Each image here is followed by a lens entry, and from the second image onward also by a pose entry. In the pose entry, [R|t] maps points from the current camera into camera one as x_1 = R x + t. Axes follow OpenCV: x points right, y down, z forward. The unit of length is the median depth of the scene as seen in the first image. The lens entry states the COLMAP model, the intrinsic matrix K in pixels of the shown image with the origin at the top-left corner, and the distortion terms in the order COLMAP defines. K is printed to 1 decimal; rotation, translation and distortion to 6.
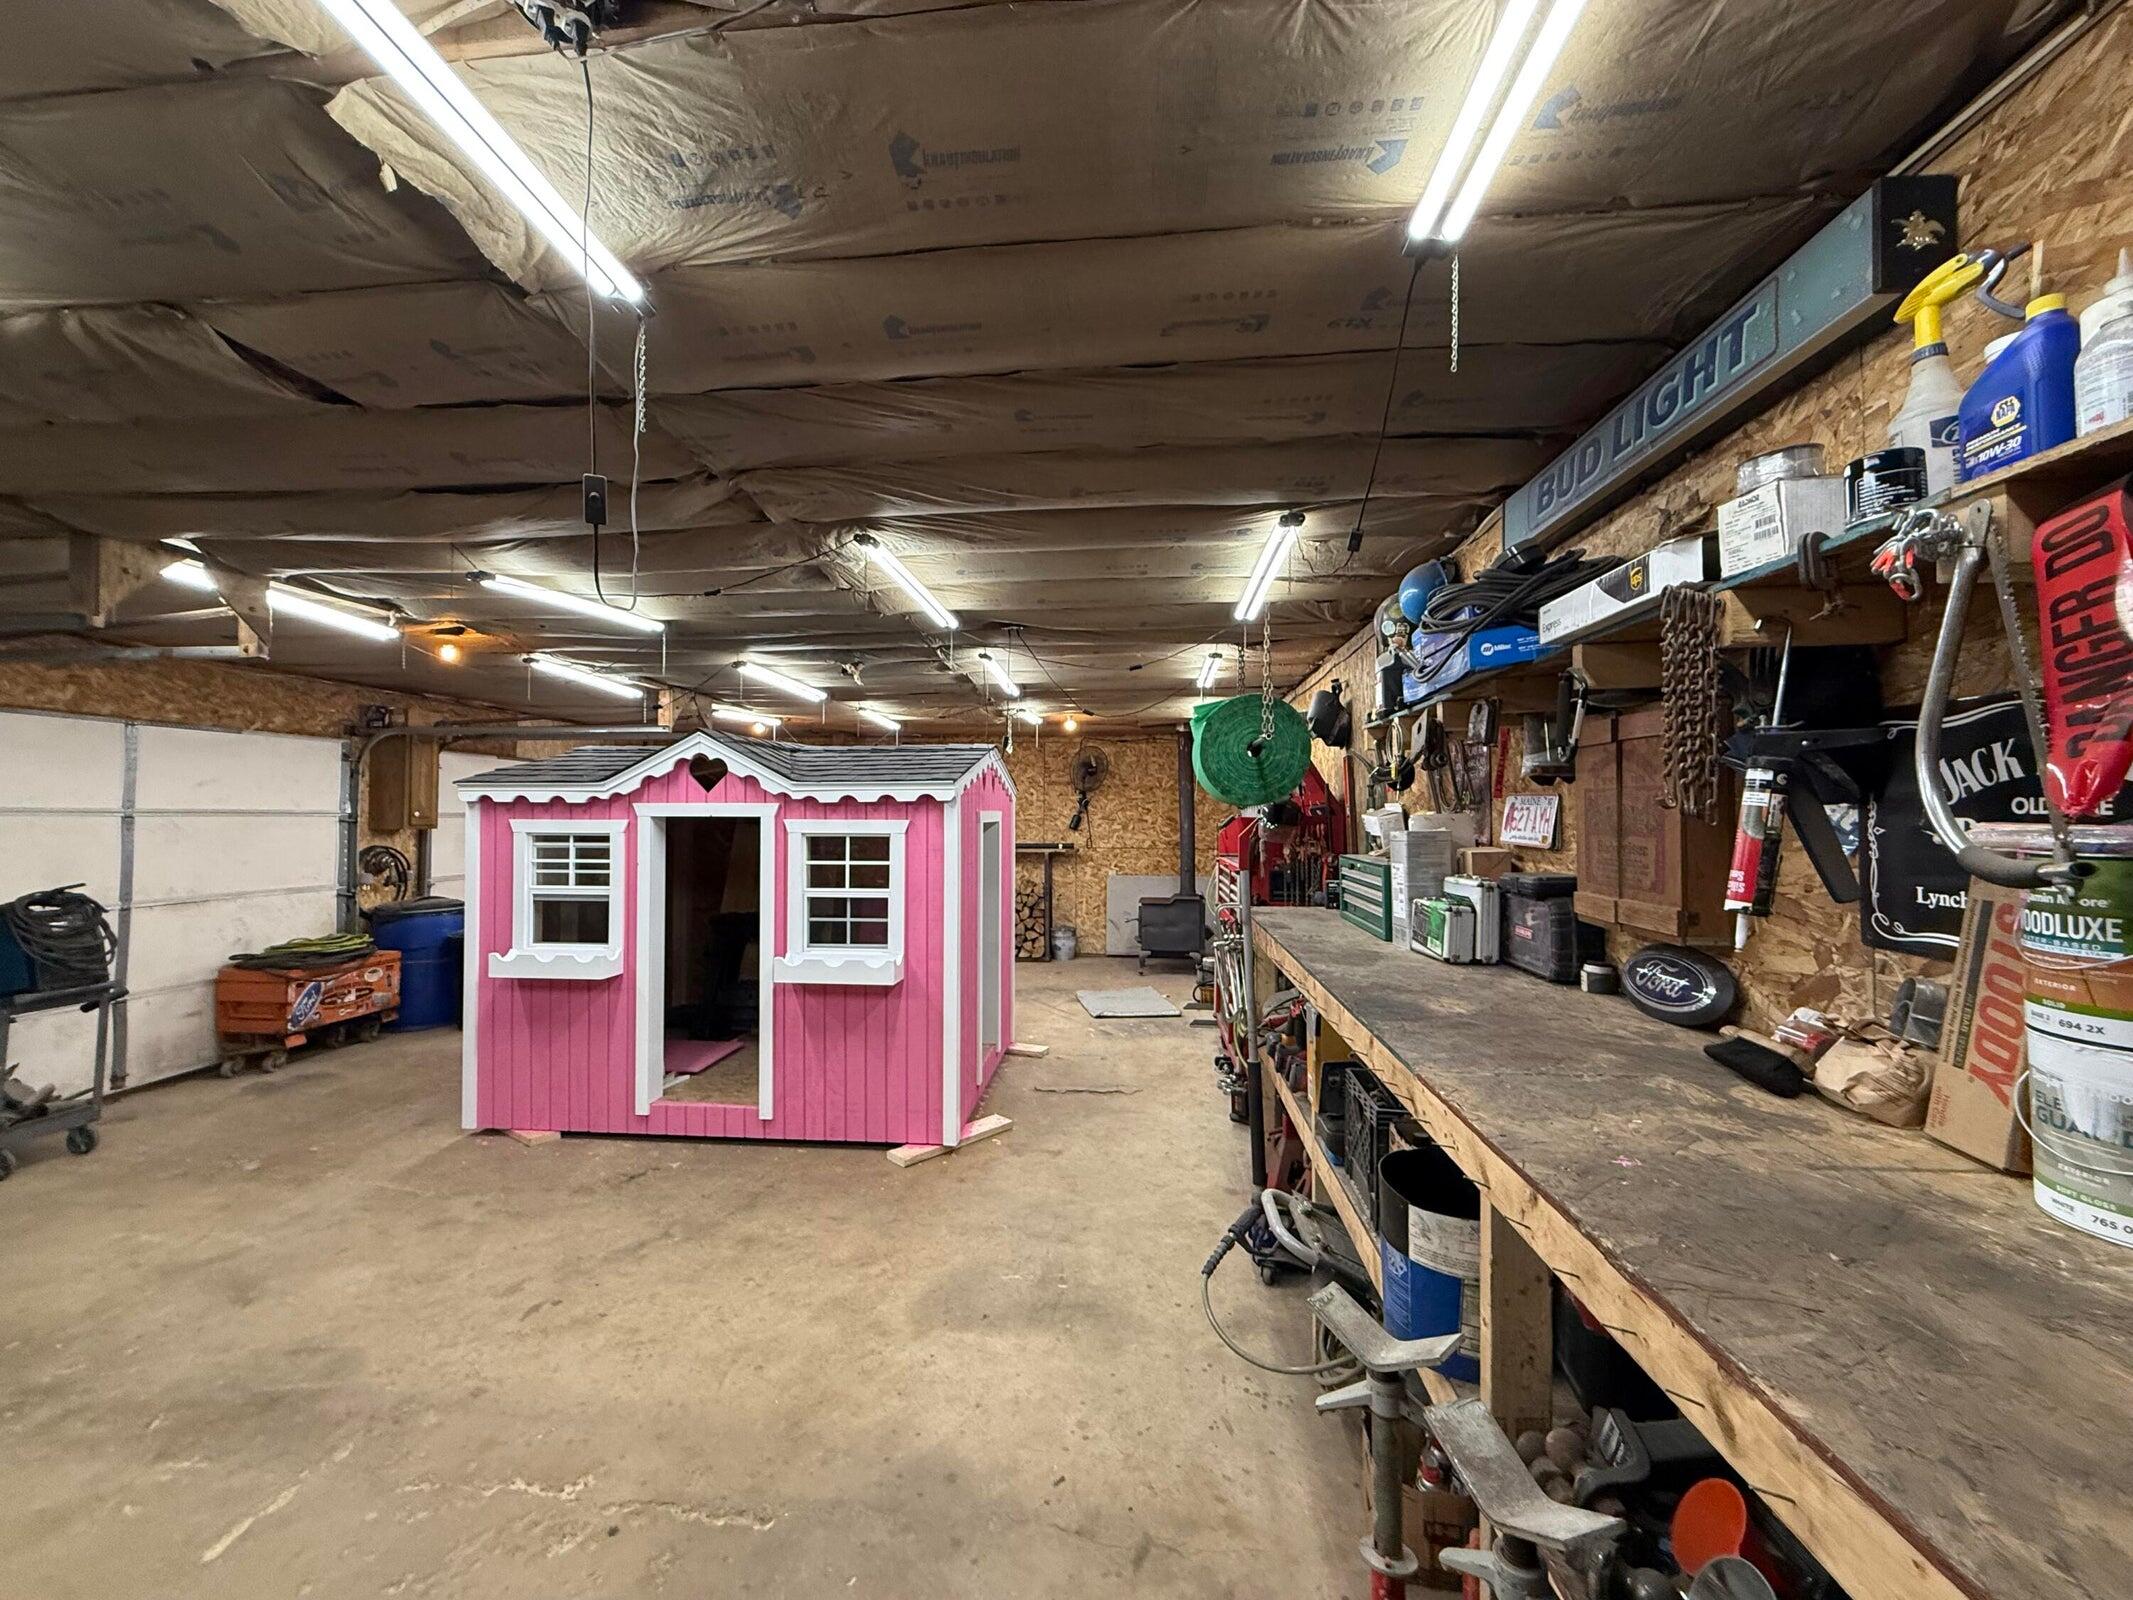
lens RADIAL K [[845.9, 0, 1059.3], [0, 845.9, 800.6], [0, 0, 1]] dist [-0.000116, -0.000478]
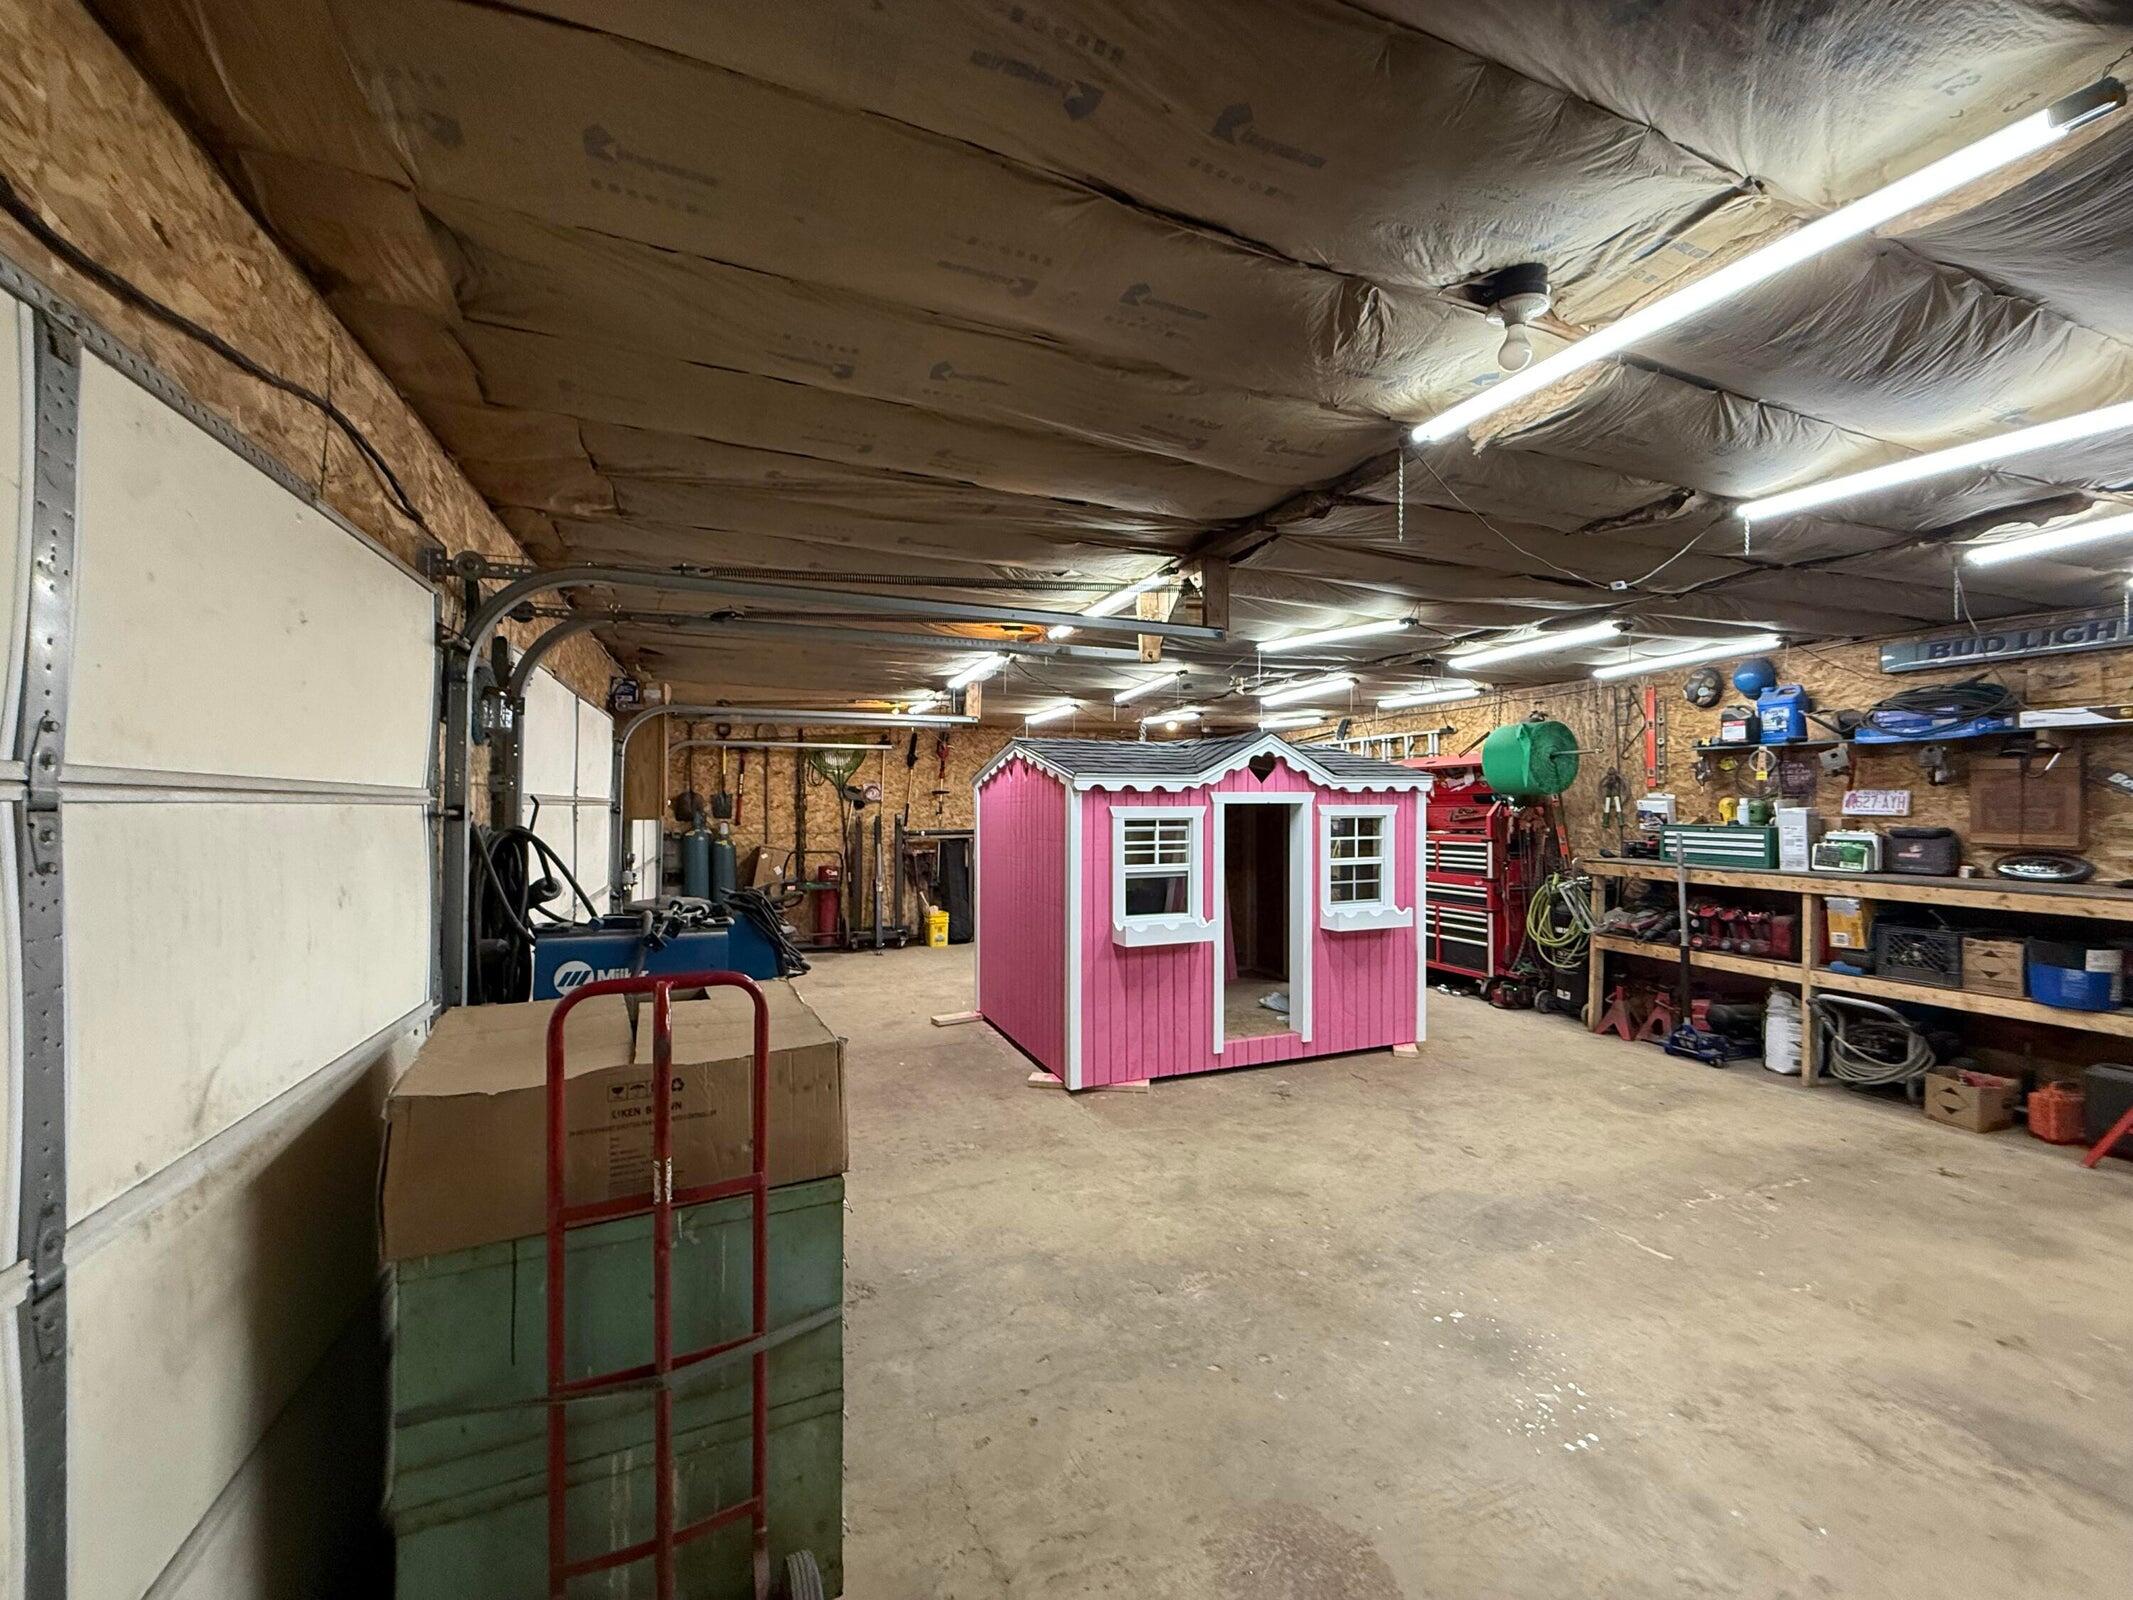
lens RADIAL K [[845.9, 0, 1059.3], [0, 845.9, 800.6], [0, 0, 1]] dist [-0.000116, -0.000478]
pose [[0.892675, -0.002106, 0.450695, -1.245153], [-0.004116, 0.999909, 0.012826, 0.000571], [-0.450681, -0.013305, 0.892586, 0.039645]]
